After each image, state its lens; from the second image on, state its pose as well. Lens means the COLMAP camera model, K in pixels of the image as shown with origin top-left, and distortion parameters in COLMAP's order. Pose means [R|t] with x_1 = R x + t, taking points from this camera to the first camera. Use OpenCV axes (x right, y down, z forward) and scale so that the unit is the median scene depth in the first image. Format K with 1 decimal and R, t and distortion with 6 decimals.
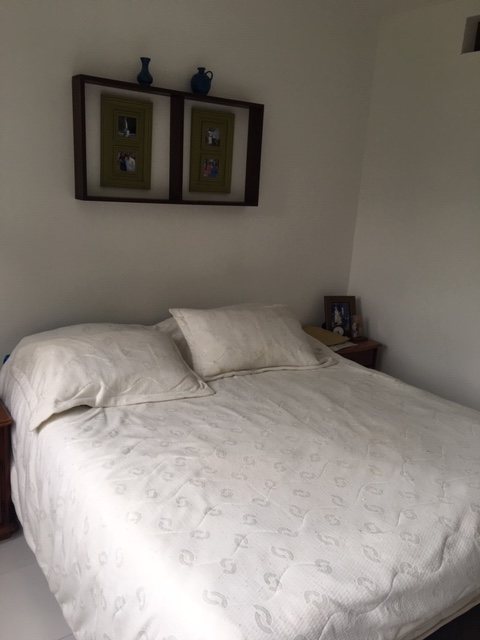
lens RADIAL K [[528.2, 0, 240.0], [0, 528.2, 320.0], [0, 0, 1]] dist [0.010969, 0.000212]
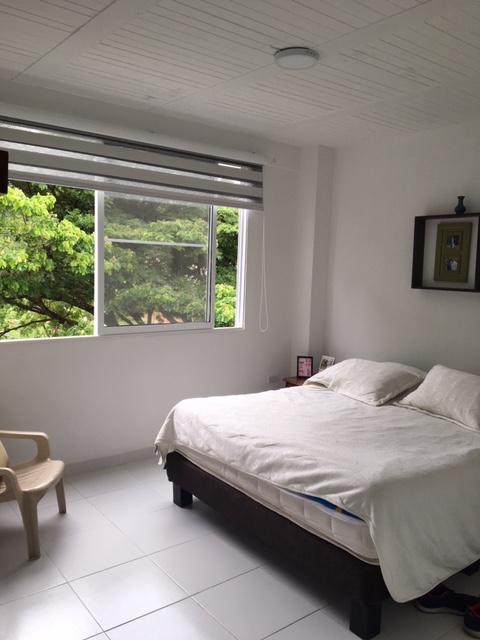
lens RADIAL K [[528.2, 0, 240.0], [0, 528.2, 320.0], [0, 0, 1]] dist [0.010969, 0.000212]
pose [[0.050185, 0.046226, -0.997670, 1.253248], [-0.271835, 0.961848, 0.030892, -0.035883], [0.961034, 0.269652, 0.060836, 0.393888]]
